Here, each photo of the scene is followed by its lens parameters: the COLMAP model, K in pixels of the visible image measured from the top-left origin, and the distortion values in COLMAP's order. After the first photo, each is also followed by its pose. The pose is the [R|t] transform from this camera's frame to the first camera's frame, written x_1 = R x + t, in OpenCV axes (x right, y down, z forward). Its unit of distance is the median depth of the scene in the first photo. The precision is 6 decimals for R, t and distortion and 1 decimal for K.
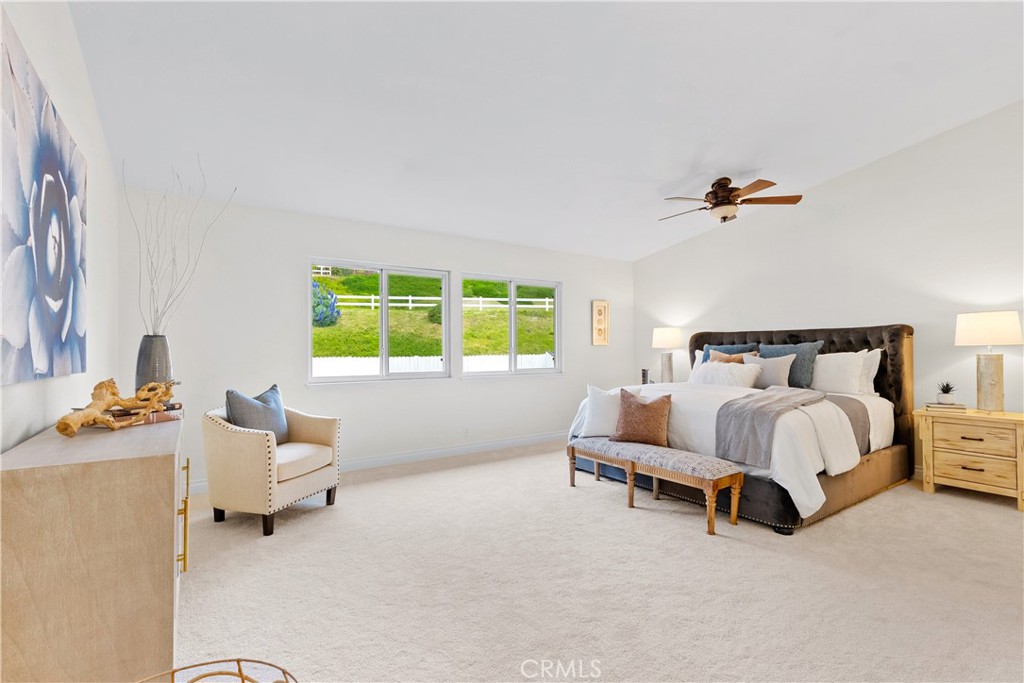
lens RADIAL K [[497.8, 0, 510.2], [0, 497.8, 348.3], [0, 0, 1]] dist [-0.001023, 0.000132]
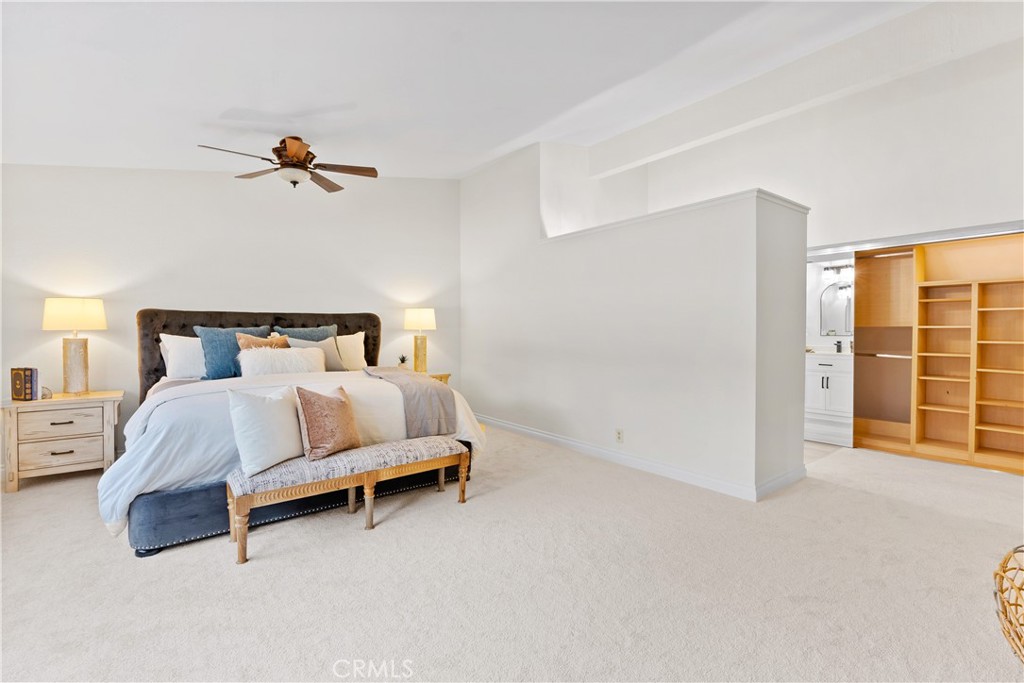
lens RADIAL K [[468.0, 0, 521.1], [0, 468.0, 339.1], [0, 0, 1]] dist [-0.000658, 0.000113]
pose [[-0.098226, -0.013405, 0.995074, -0.453508], [0.001484, 0.999906, 0.013616, 0.003076], [-0.995163, 0.002814, -0.098197, 0.712053]]
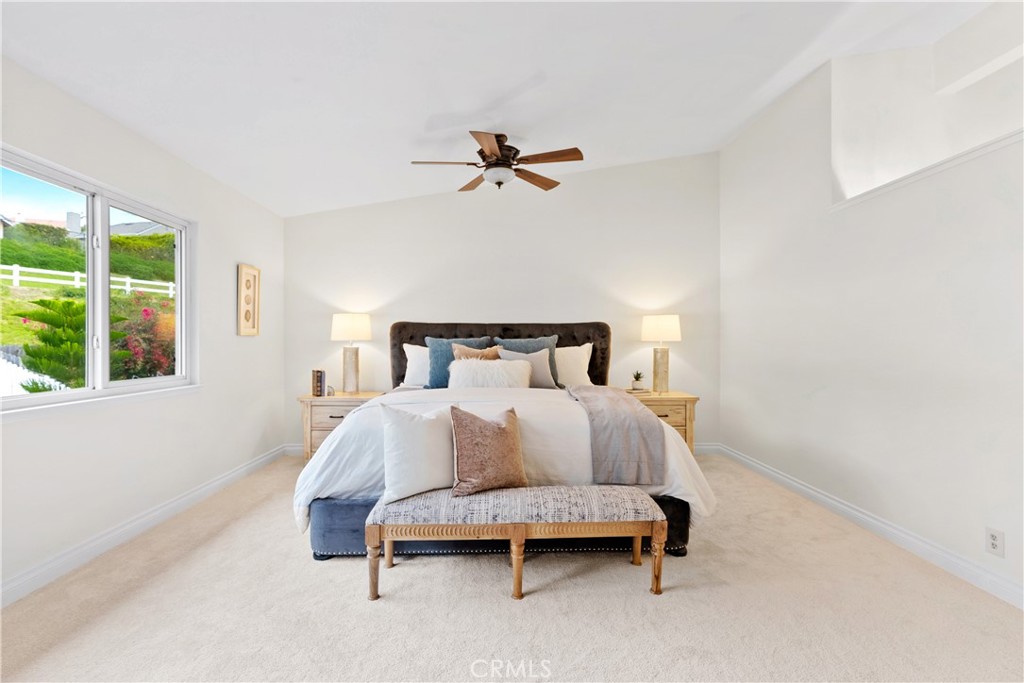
lens RADIAL K [[462.8, 0, 513.9], [0, 462.8, 343.8], [0, 0, 1]] dist [-0.003463, 0.000003]
pose [[0.518546, 0.002197, 0.855047, -0.219296], [-0.006069, 0.999981, 0.001111, 0.001494], [-0.855028, -0.005765, 0.518549, 0.605473]]
